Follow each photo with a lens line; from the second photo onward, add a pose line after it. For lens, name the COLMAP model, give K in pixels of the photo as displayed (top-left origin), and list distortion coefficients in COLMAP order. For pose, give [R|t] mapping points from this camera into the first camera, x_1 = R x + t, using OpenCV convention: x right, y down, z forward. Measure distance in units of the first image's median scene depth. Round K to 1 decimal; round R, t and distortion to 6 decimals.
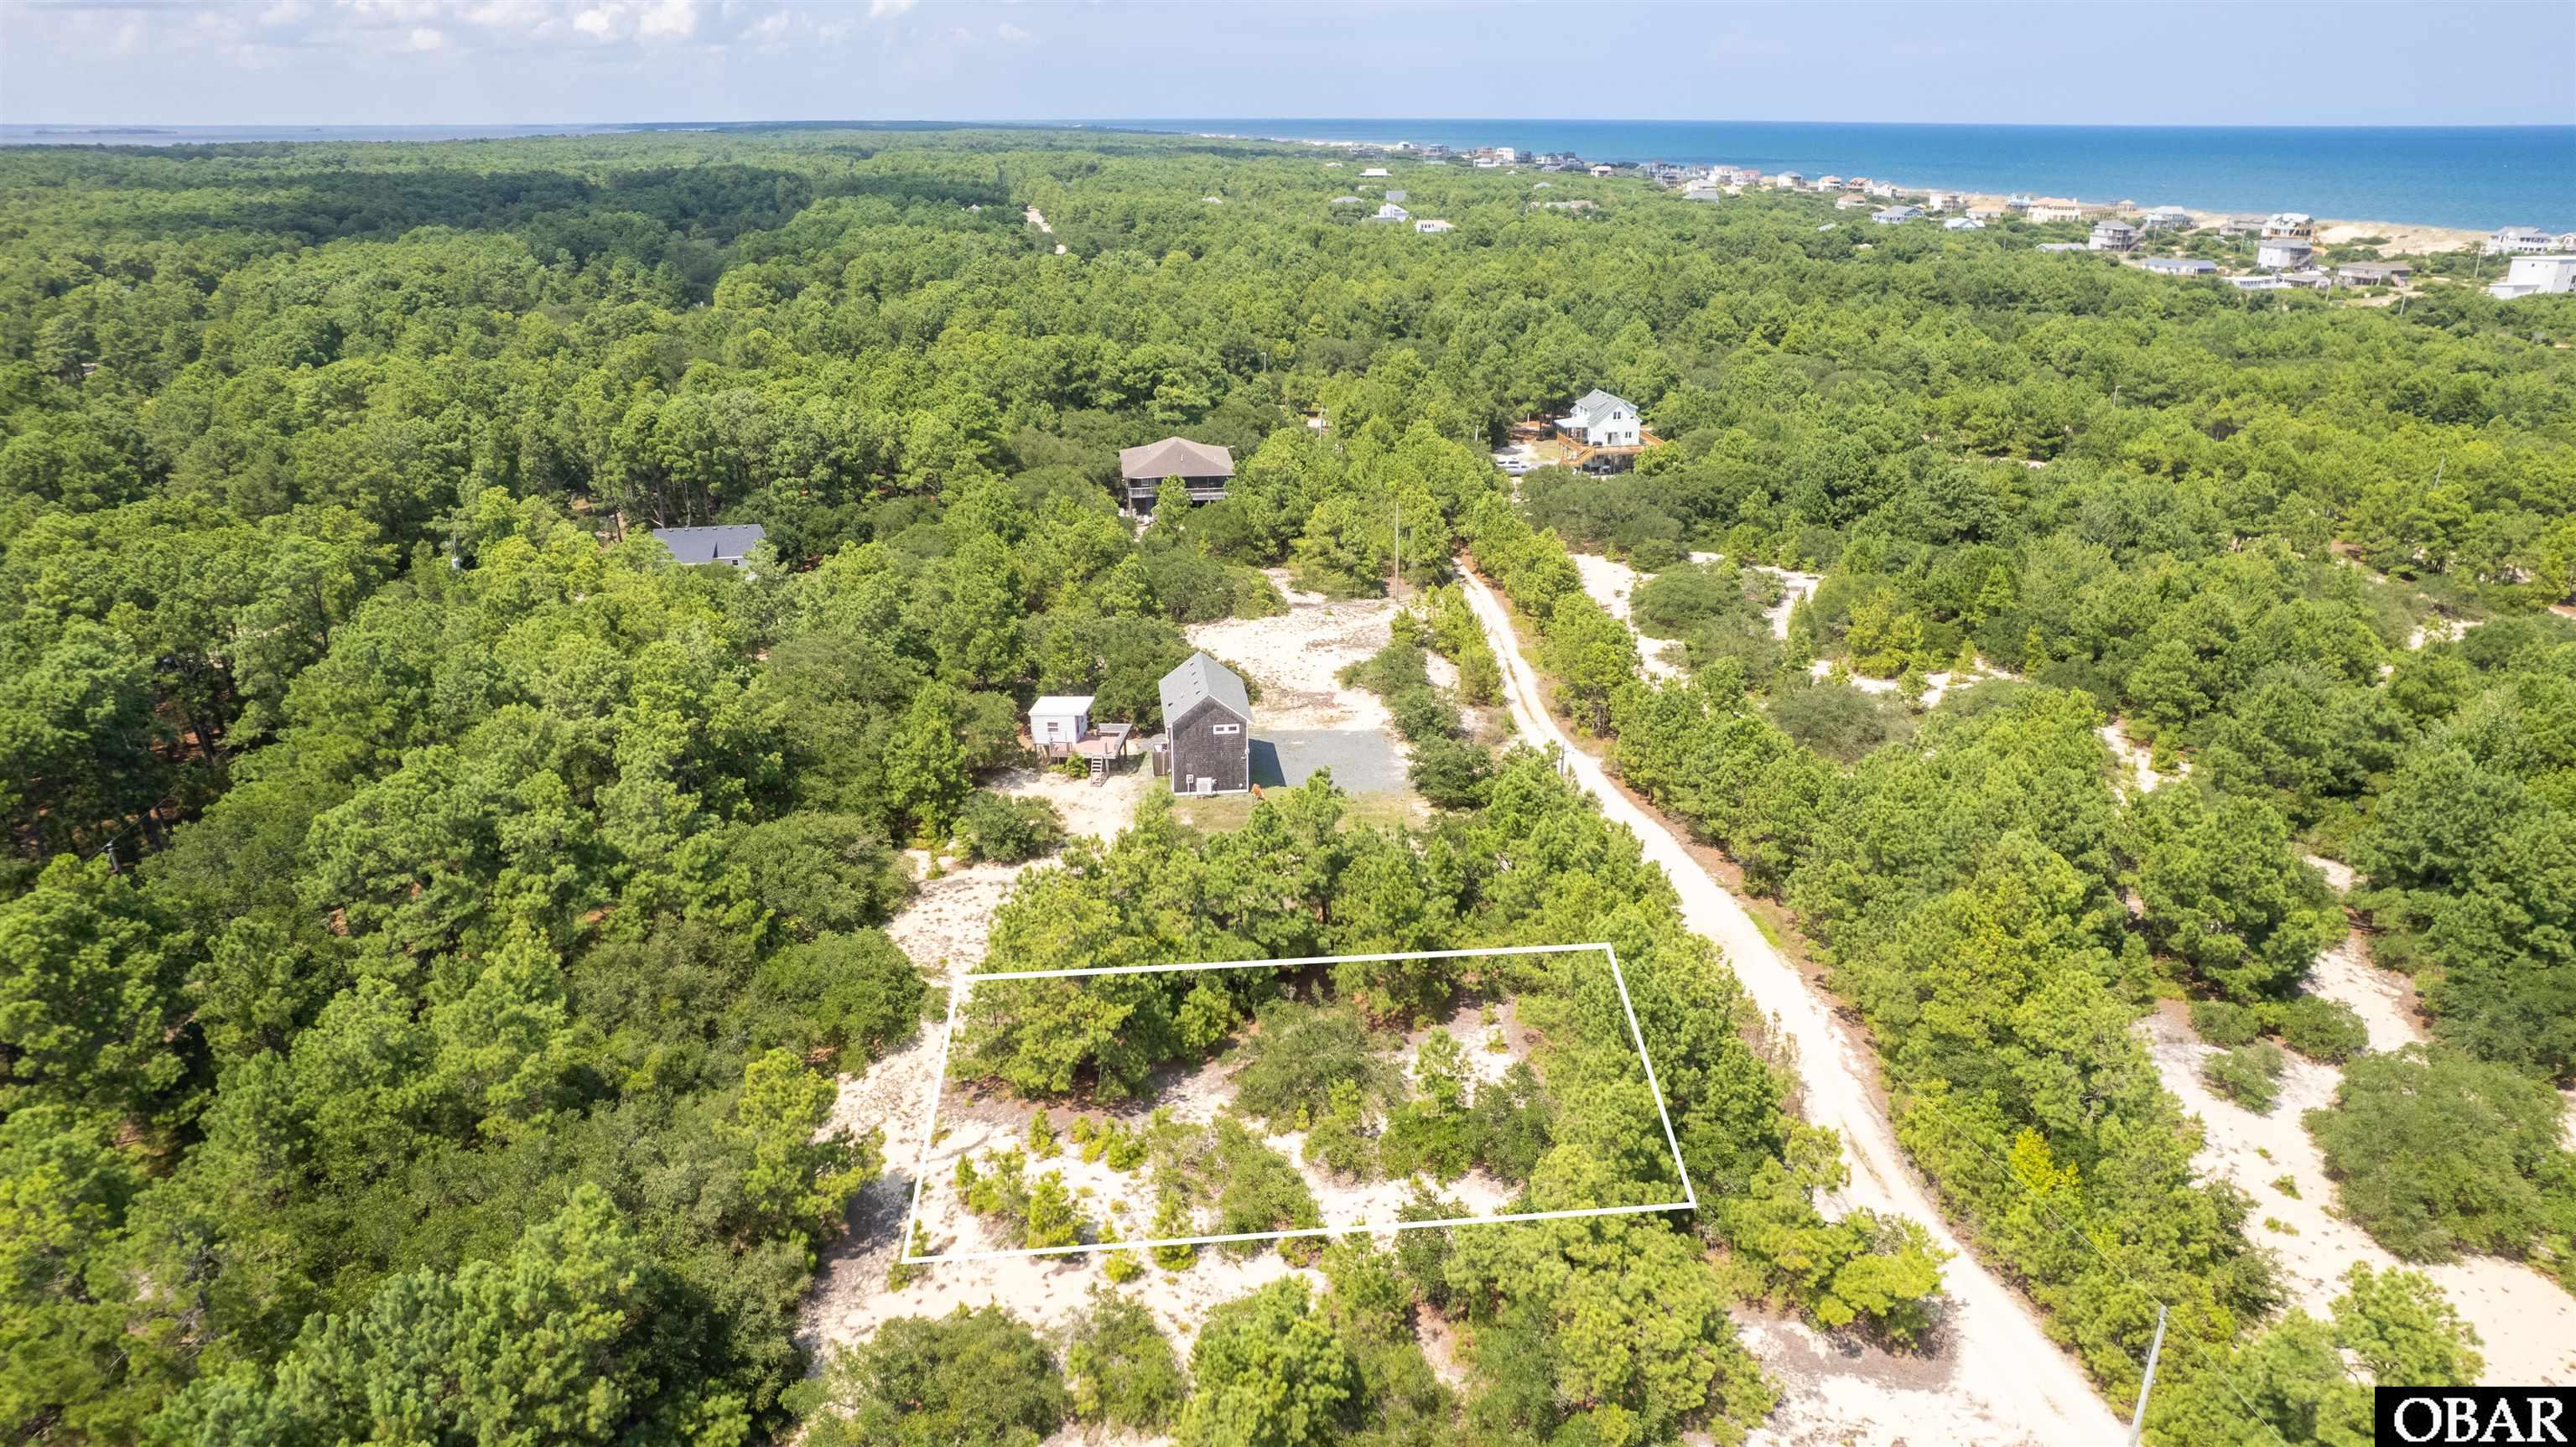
lens RADIAL K [[1661.2, 0, 1293.6], [0, 1661.2, 732.7], [0, 0, 1]] dist [-0.078297, 0.071715]
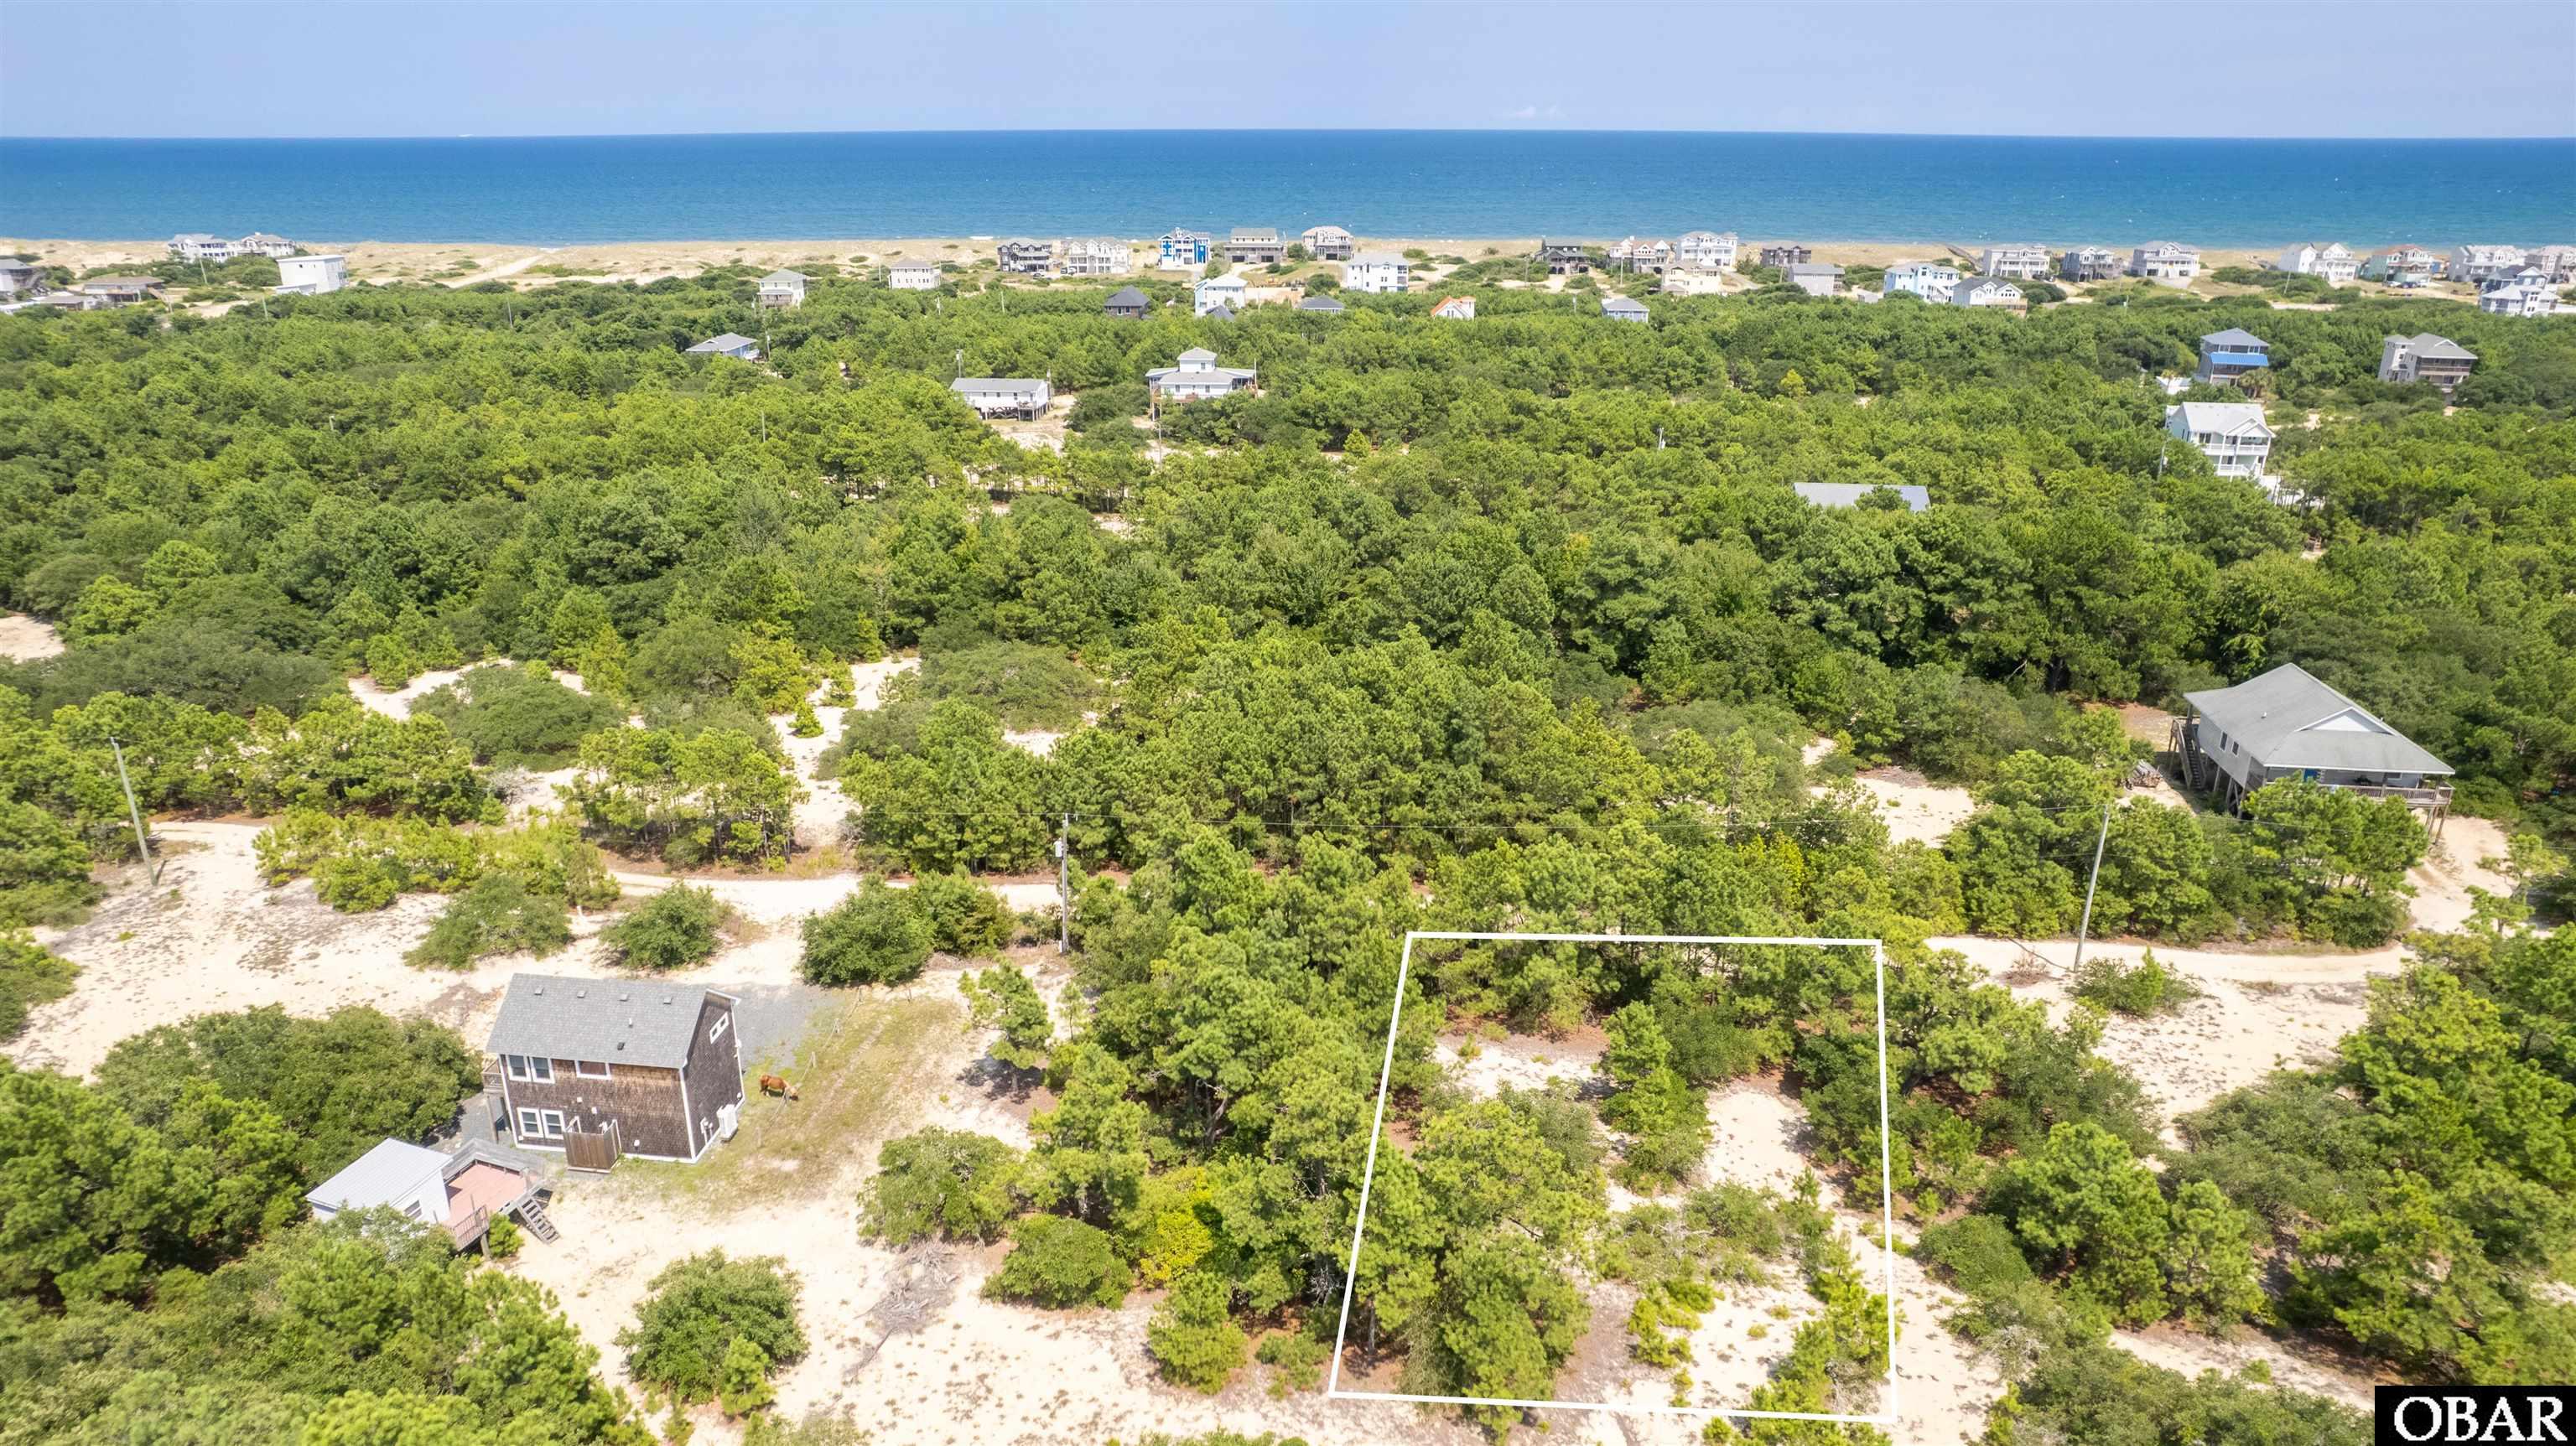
lens RADIAL K [[1661.1, 0, 1279.3], [0, 1661.1, 737.7], [0, 0, 1]] dist [-0.078297, 0.071715]
pose [[0.246023, -0.338776, 0.908132, -0.287807], [0.342248, 0.906940, 0.245612, -0.101605], [-0.906829, 0.250381, 0.339073, 0.279664]]
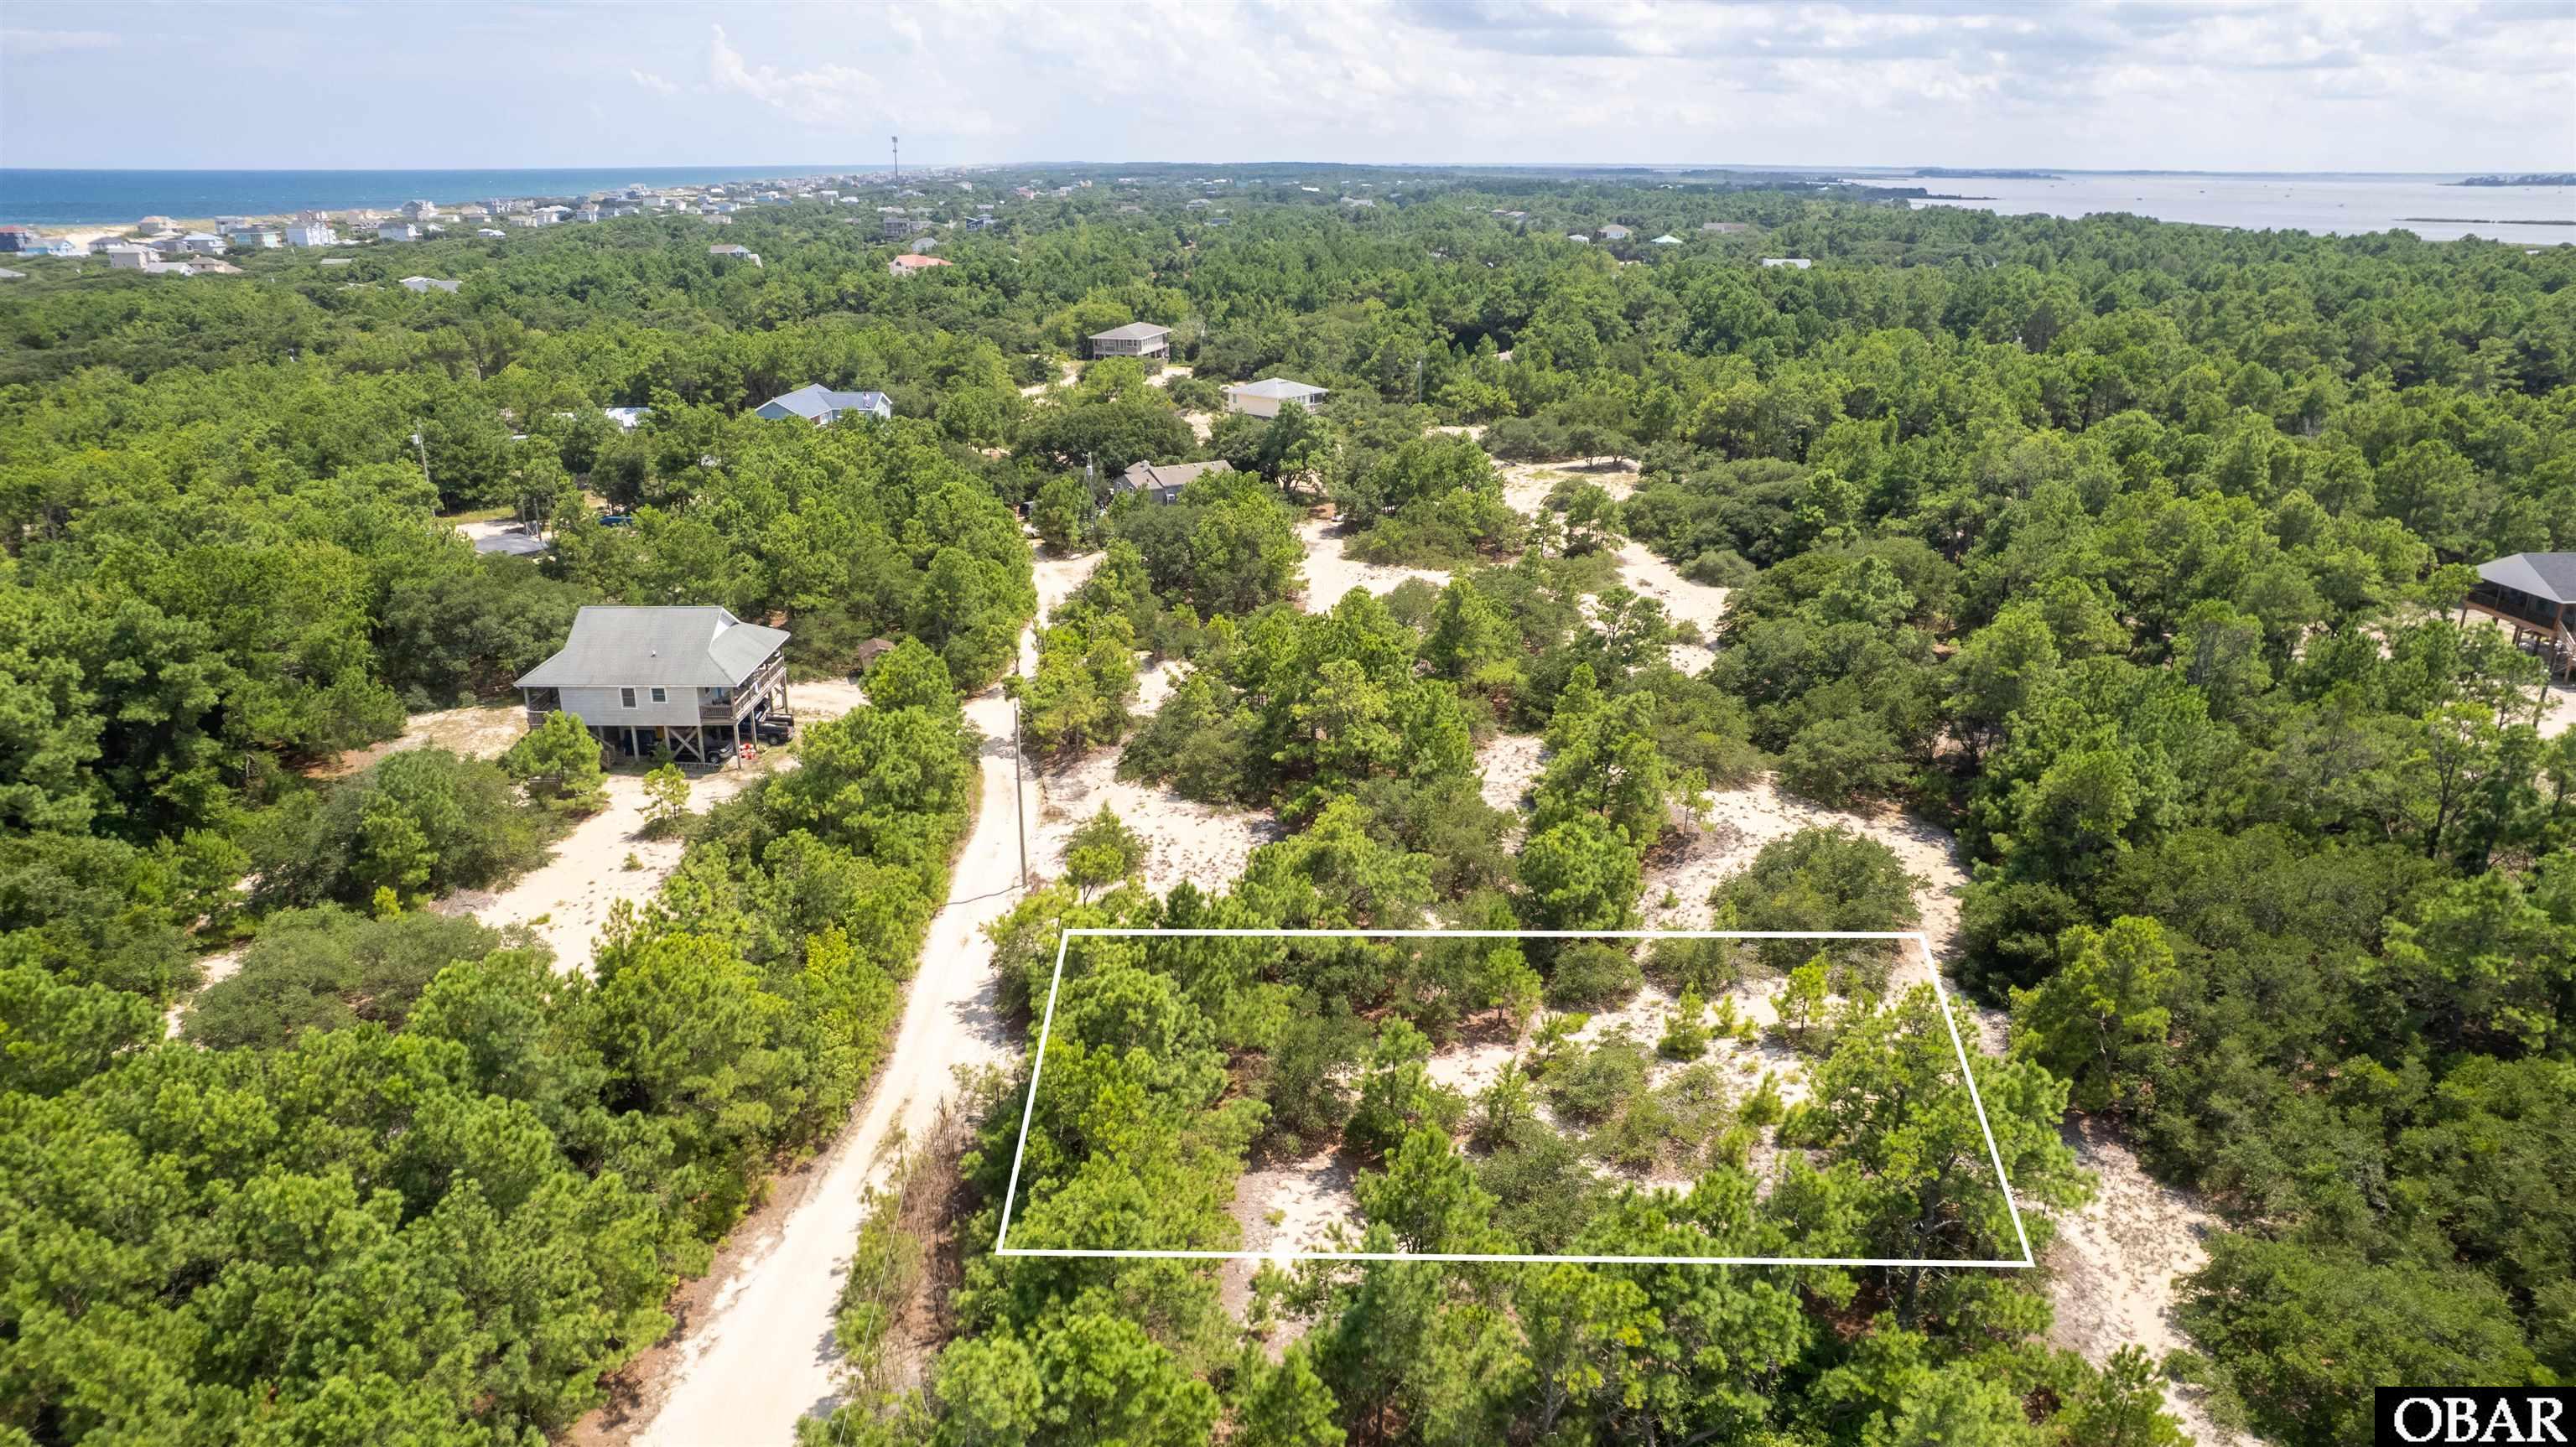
lens RADIAL K [[1661.2, 0, 1293.2], [0, 1661.2, 740.7], [0, 0, 1]] dist [-0.078297, 0.071715]
pose [[-0.992514, -0.042988, 0.114317, 0.016542], [0.040963, 0.764624, 0.643174, -0.156586], [-0.115058, 0.643041, -0.757139, 0.527889]]
